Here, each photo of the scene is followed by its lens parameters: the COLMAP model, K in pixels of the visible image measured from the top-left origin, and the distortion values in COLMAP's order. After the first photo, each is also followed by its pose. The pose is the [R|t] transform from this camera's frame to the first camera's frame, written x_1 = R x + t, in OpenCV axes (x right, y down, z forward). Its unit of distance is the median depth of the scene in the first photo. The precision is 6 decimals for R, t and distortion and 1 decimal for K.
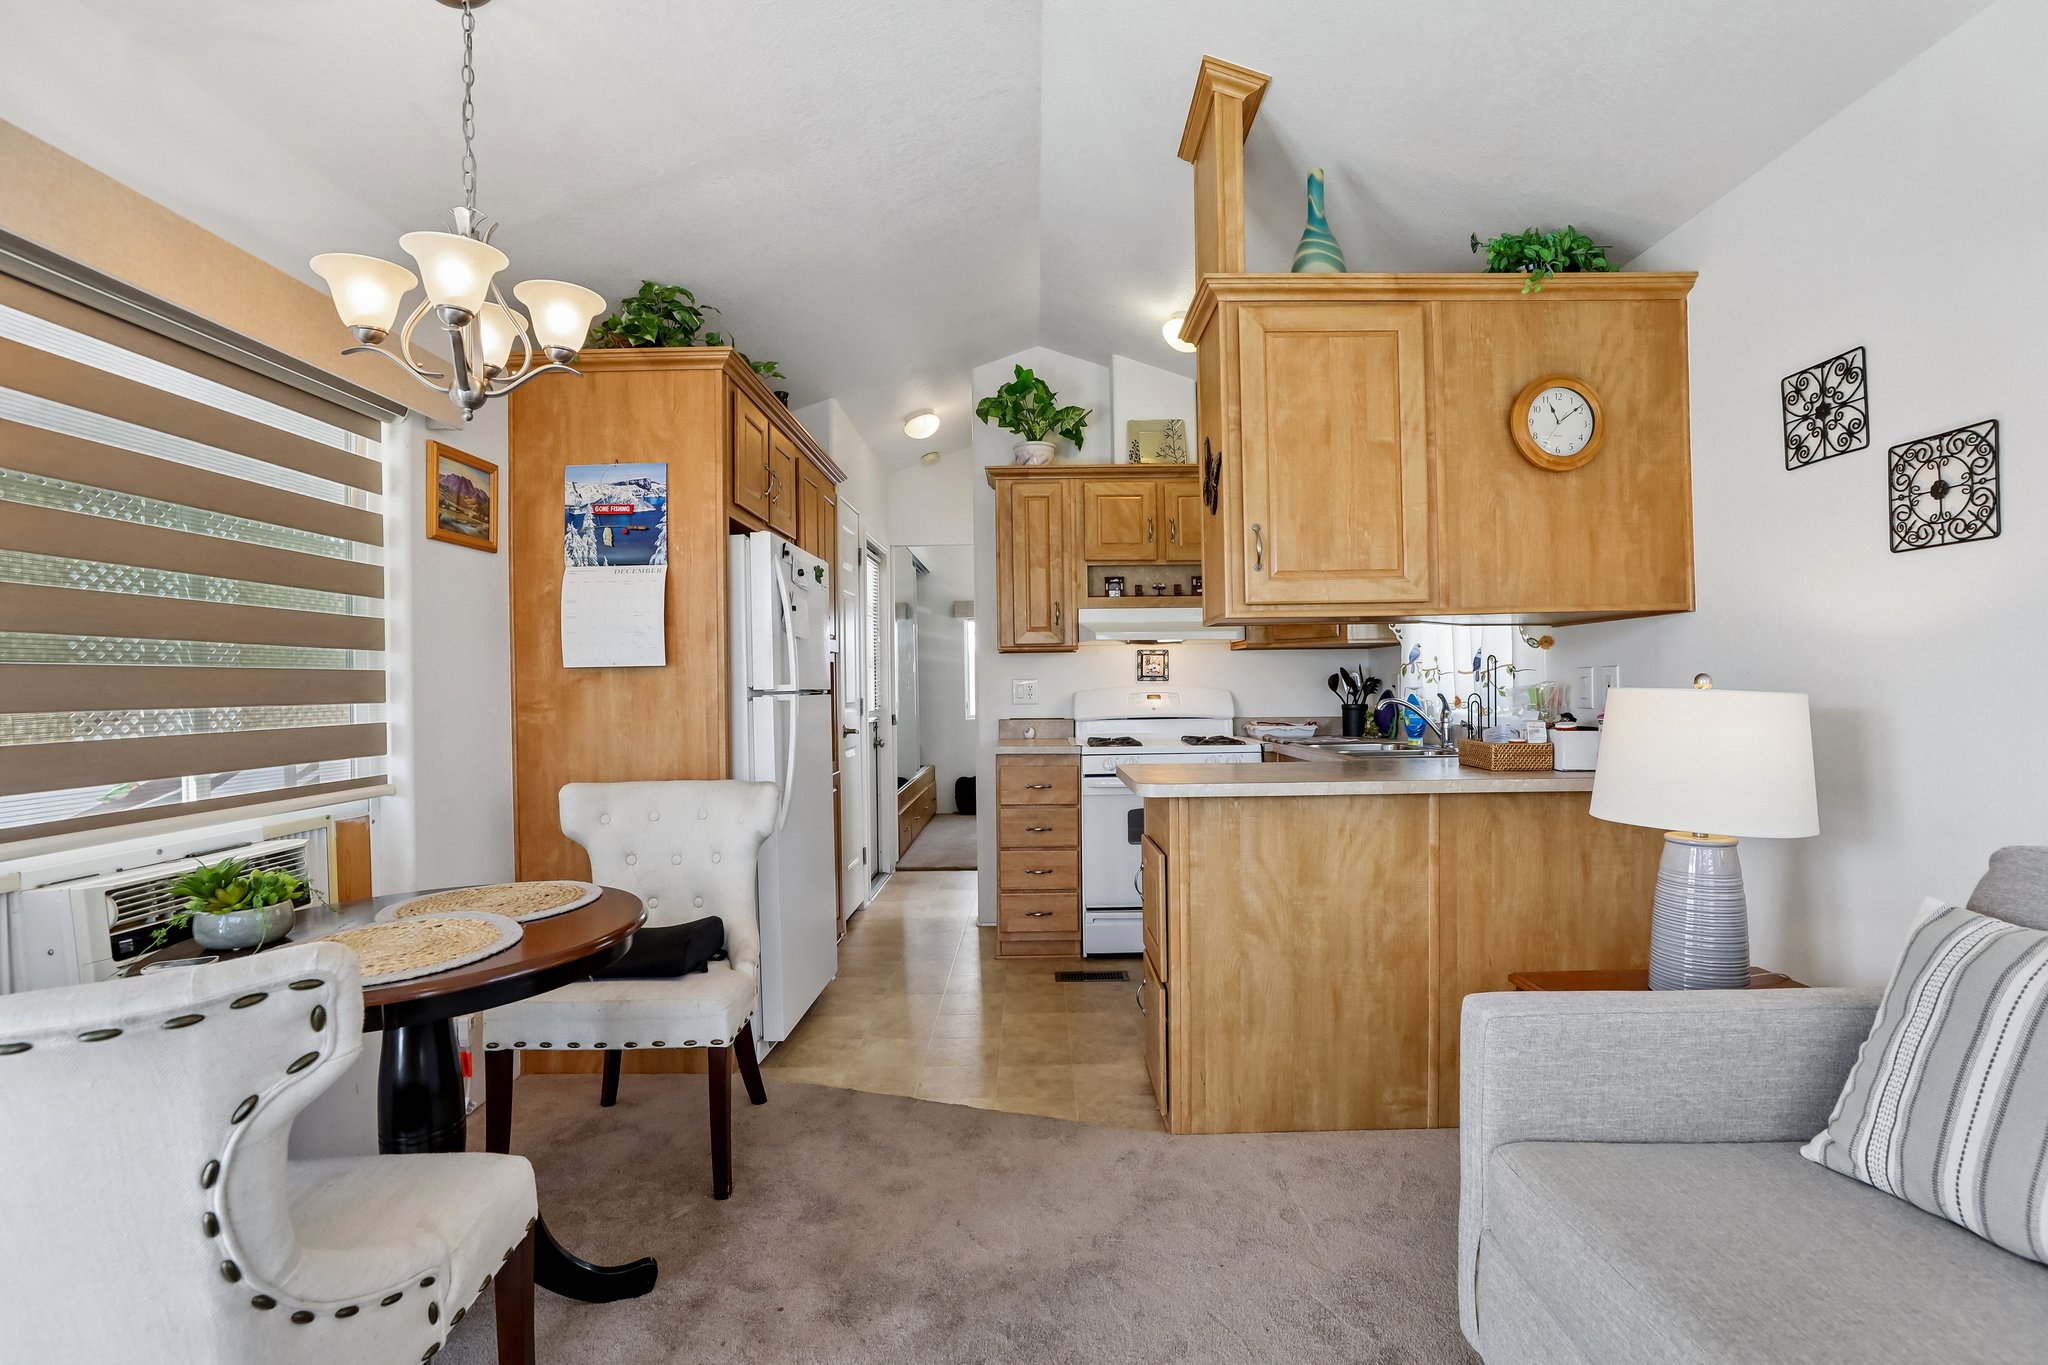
lens RADIAL K [[936.9, 0, 1035.7], [0, 936.9, 692.1], [0, 0, 1]] dist [-0.050672, 0.020735]
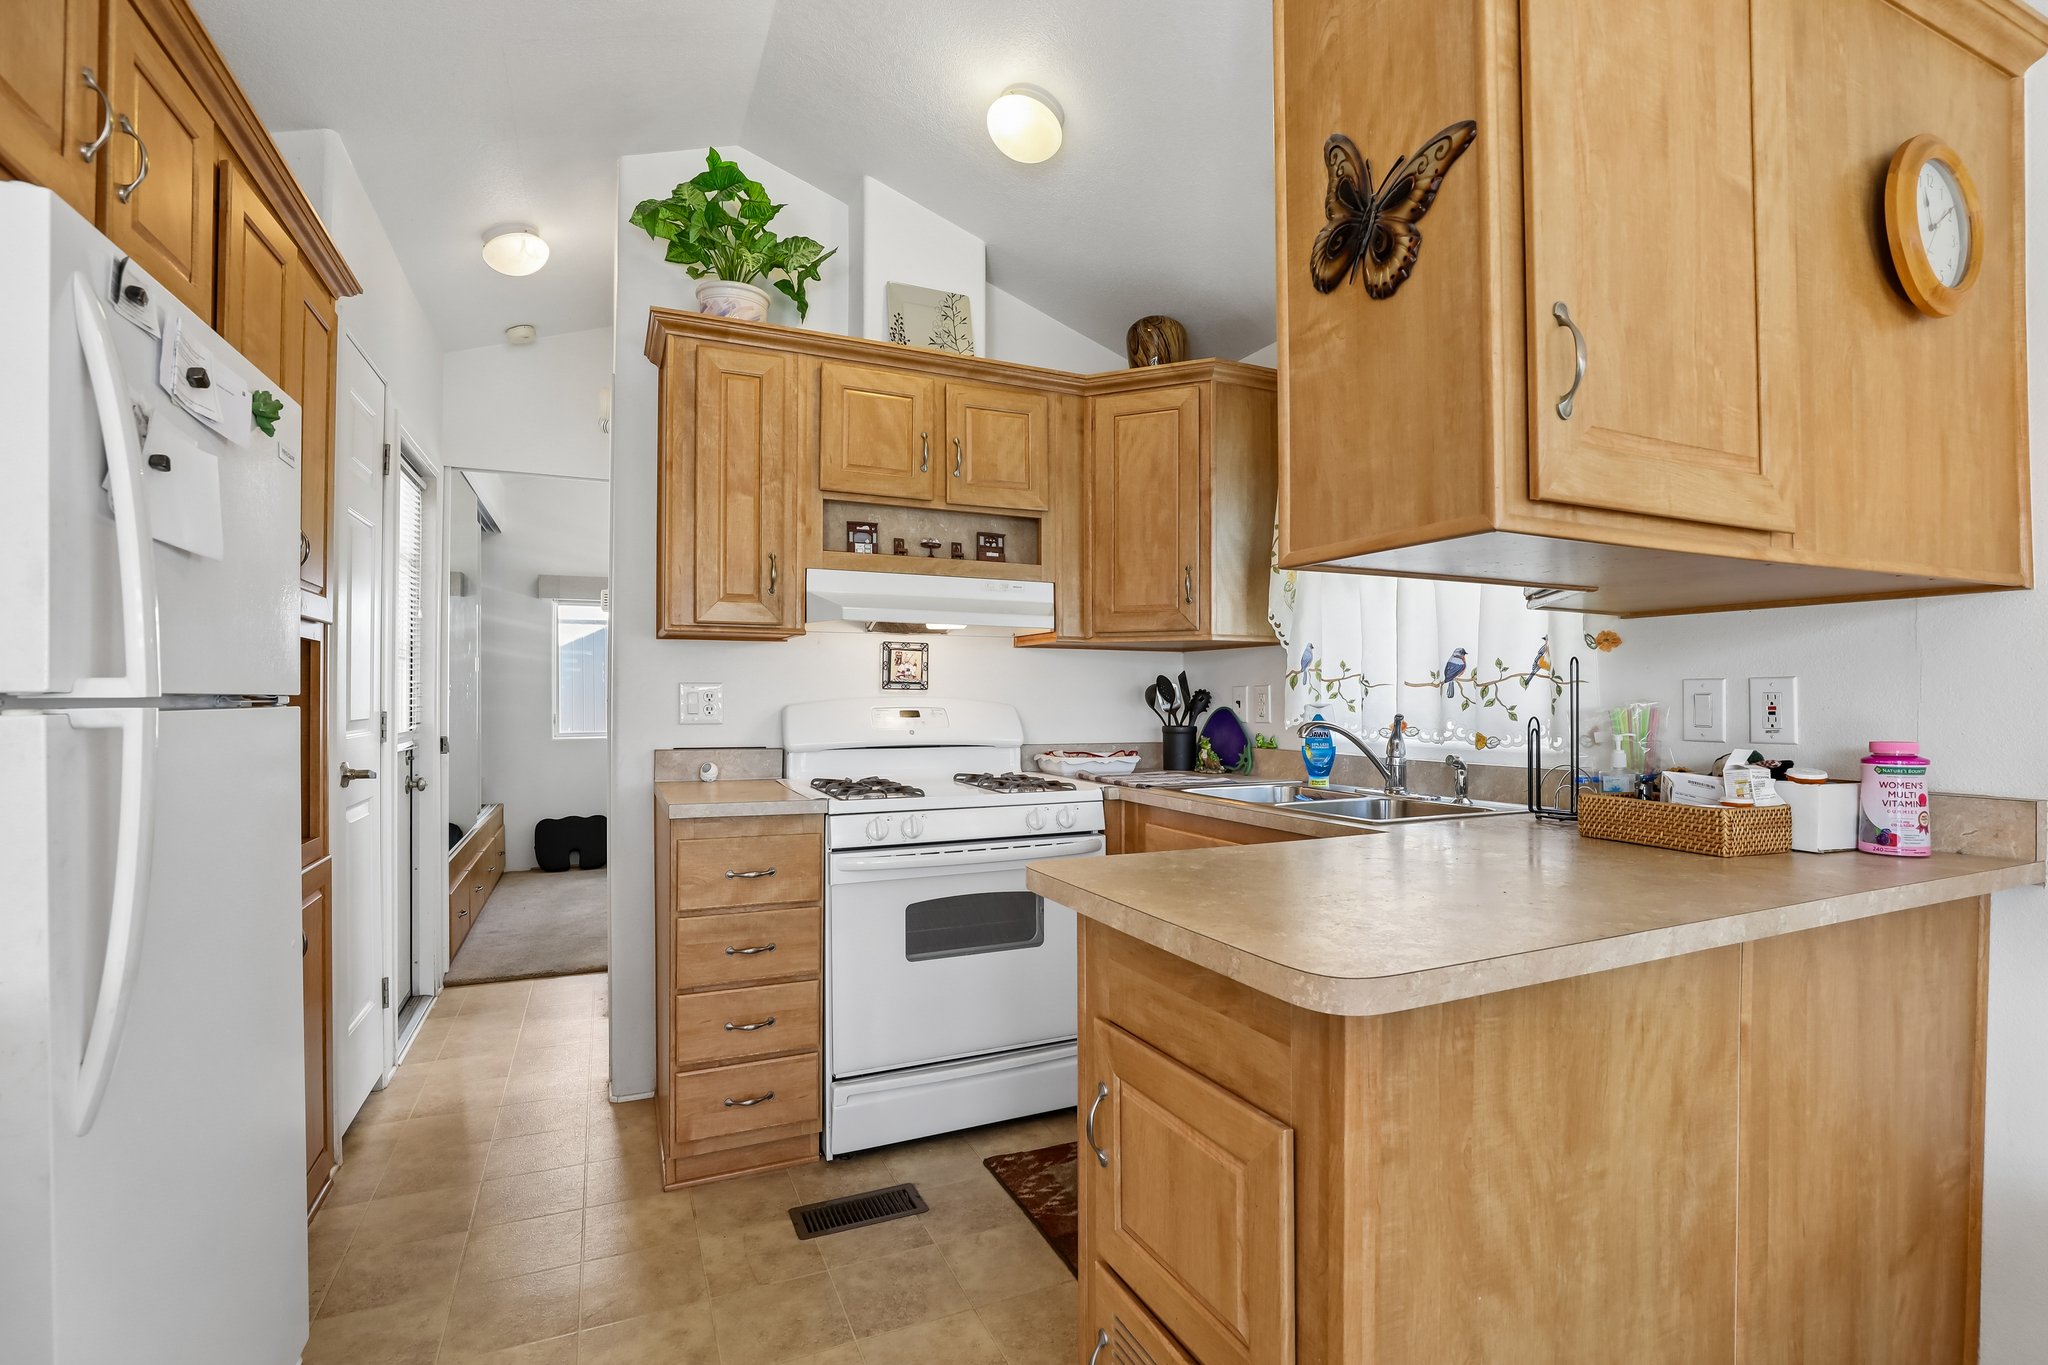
lens RADIAL K [[936.9, 0, 1035.7], [0, 936.9, 692.1], [0, 0, 1]] dist [-0.050672, 0.020735]
pose [[0.907909, 0.016339, 0.418848, -0.071929], [-0.011227, 0.999829, -0.014667, -0.001611], [-0.419016, 0.008614, 0.907938, 0.392003]]
